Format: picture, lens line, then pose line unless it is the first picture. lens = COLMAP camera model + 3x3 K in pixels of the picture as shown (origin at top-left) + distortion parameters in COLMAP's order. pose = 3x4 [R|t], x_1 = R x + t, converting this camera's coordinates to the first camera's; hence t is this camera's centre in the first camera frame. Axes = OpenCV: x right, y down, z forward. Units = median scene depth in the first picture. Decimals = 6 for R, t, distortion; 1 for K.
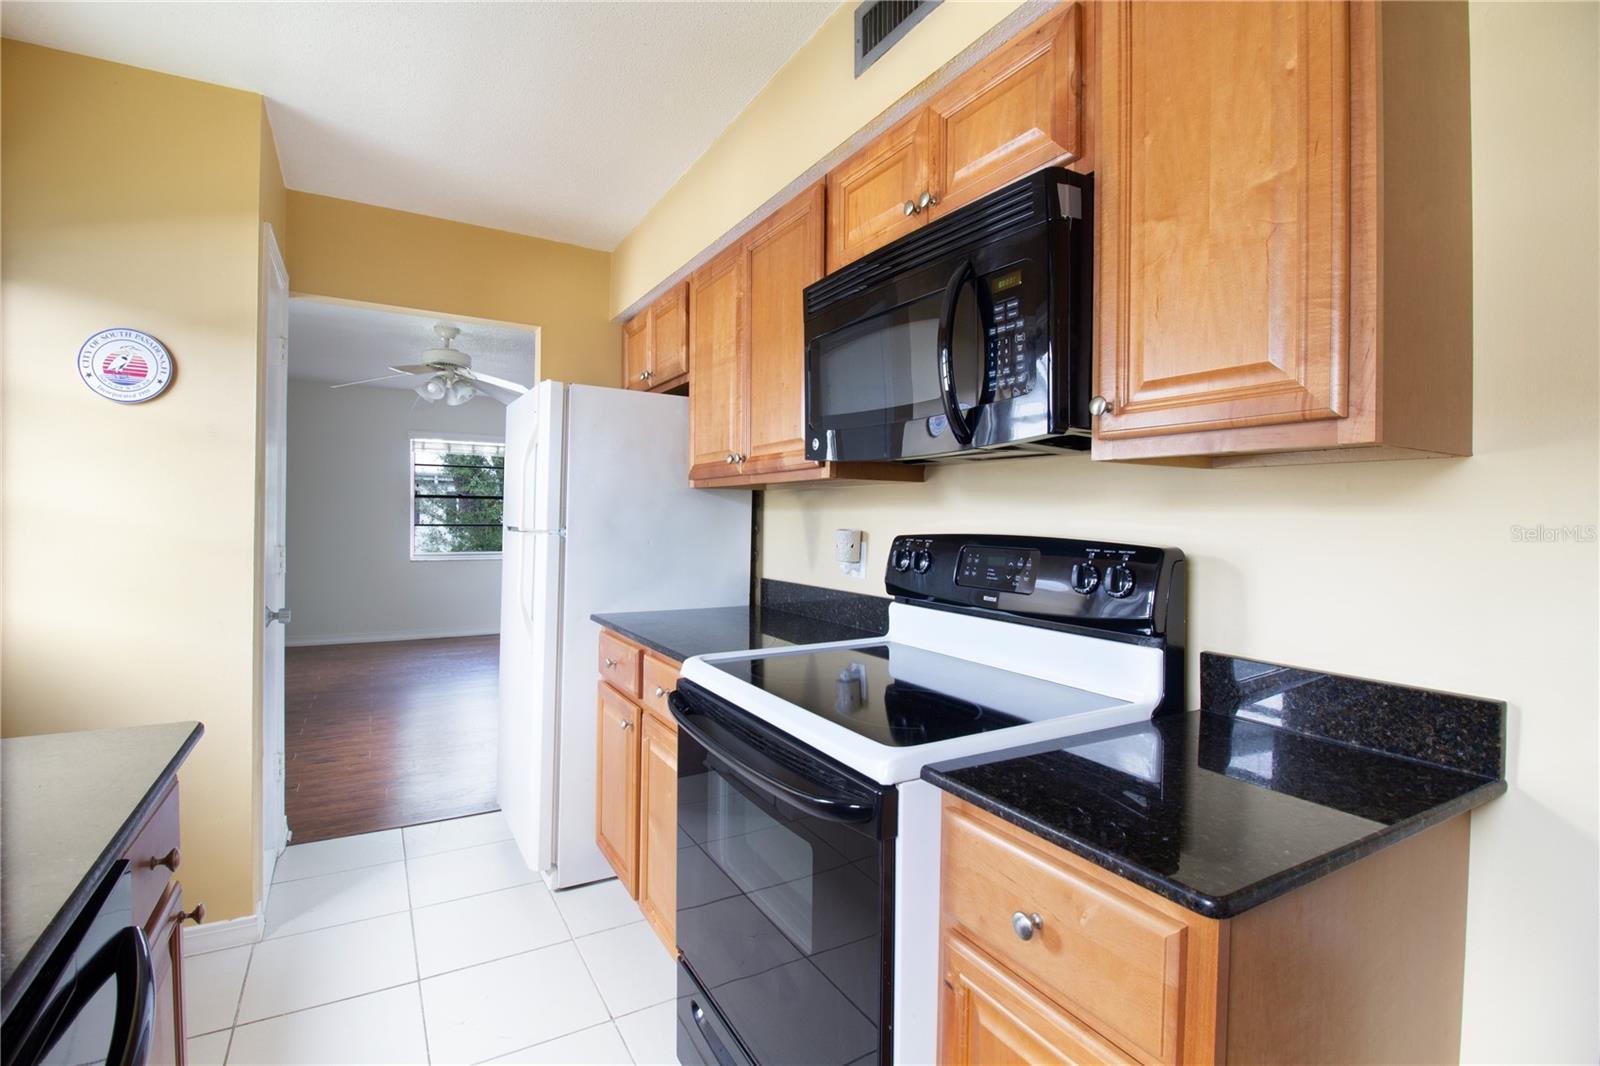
lens RADIAL K [[735.6, 0, 798.3], [0, 735.6, 518.6], [0, 0, 1]] dist [0.001310, -0.015047]
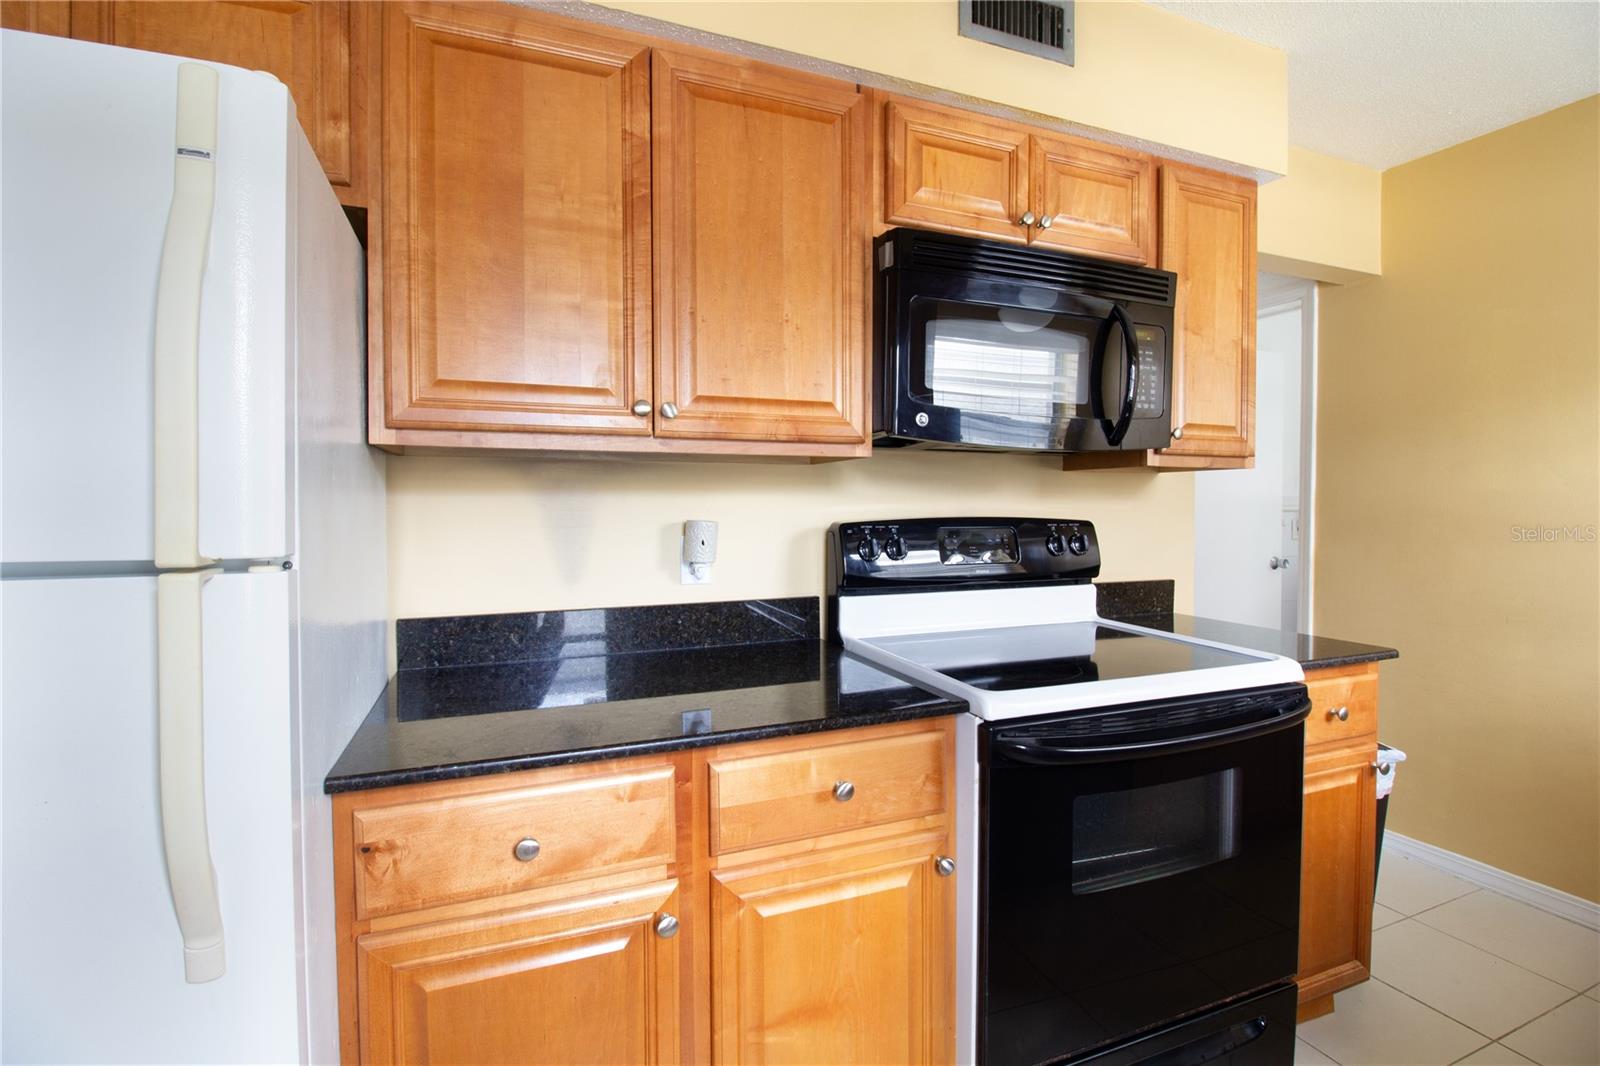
lens RADIAL K [[735.6, 0, 798.3], [0, 735.6, 518.6], [0, 0, 1]] dist [0.001310, -0.015047]
pose [[0.155858, -0.031295, 0.987284, -0.990927], [0.004784, 0.999510, 0.030927, -0.014072], [-0.987768, -0.000097, 0.155932, 1.167662]]
